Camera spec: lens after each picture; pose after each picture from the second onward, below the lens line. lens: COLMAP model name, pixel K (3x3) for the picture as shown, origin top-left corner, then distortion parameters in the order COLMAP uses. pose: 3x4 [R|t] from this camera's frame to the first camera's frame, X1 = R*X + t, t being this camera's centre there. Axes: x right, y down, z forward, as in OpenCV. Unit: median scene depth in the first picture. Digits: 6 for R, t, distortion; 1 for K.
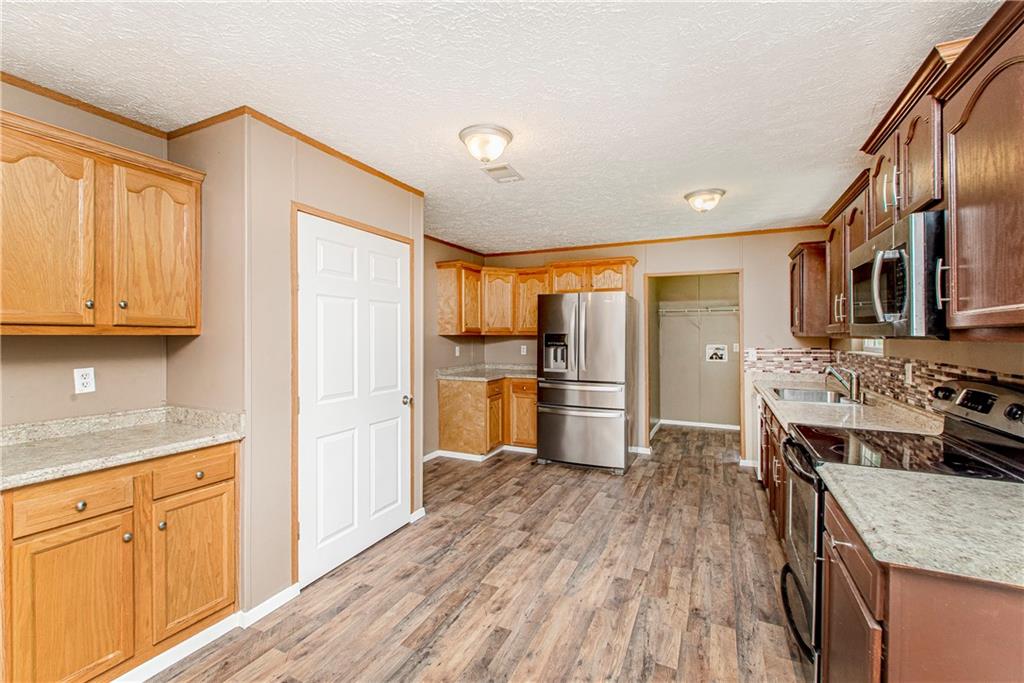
lens RADIAL K [[437.9, 0, 524.8], [0, 437.9, 335.6], [0, 0, 1]] dist [0.012066, -0.005079]
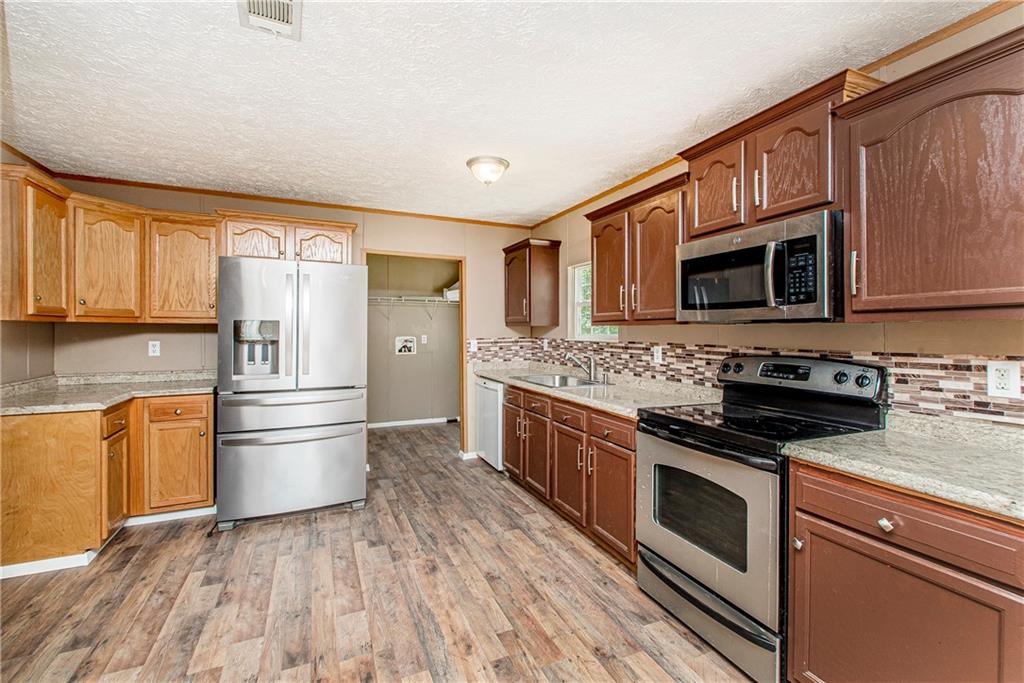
lens RADIAL K [[437.9, 0, 519.7], [0, 437.9, 330.8], [0, 0, 1]] dist [0.012066, -0.005079]
pose [[0.654555, -0.001023, 0.756014, -0.201919], [0.000925, 0.999999, 0.000552, 0.013457], [-0.756014, 0.000338, 0.654556, 0.346983]]
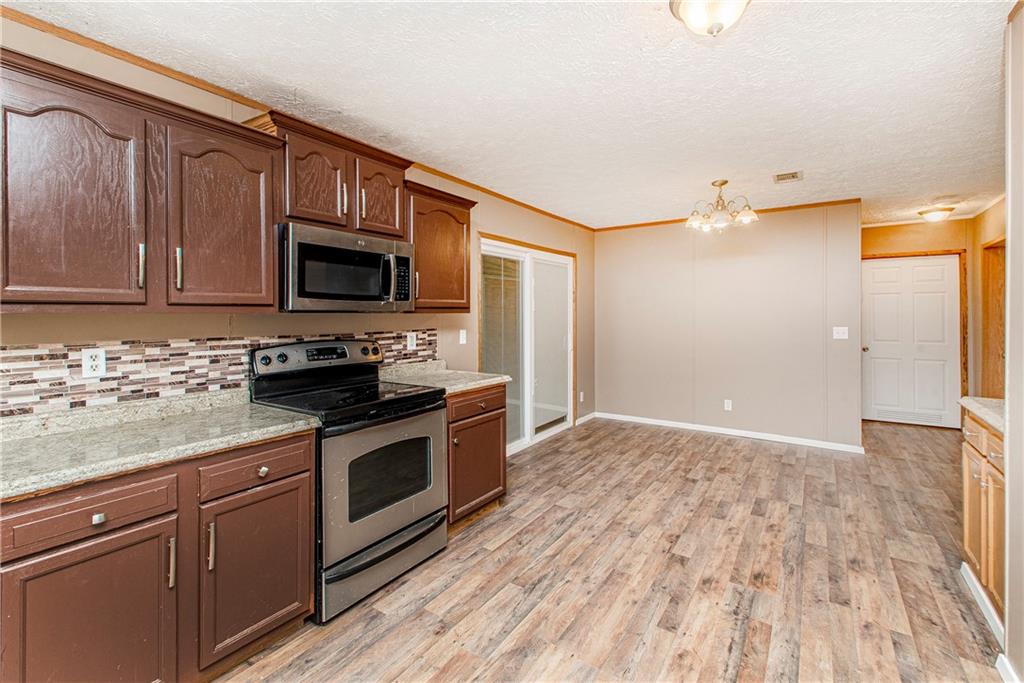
lens RADIAL K [[437.9, 0, 524.0], [0, 437.9, 310.9], [0, 0, 1]] dist [0.012066, -0.005079]
pose [[-0.986984, 0.002715, 0.160796, 0.054205], [0.001698, 0.999978, -0.006457, 0.005841], [-0.160810, -0.006100, -0.986967, 1.106137]]
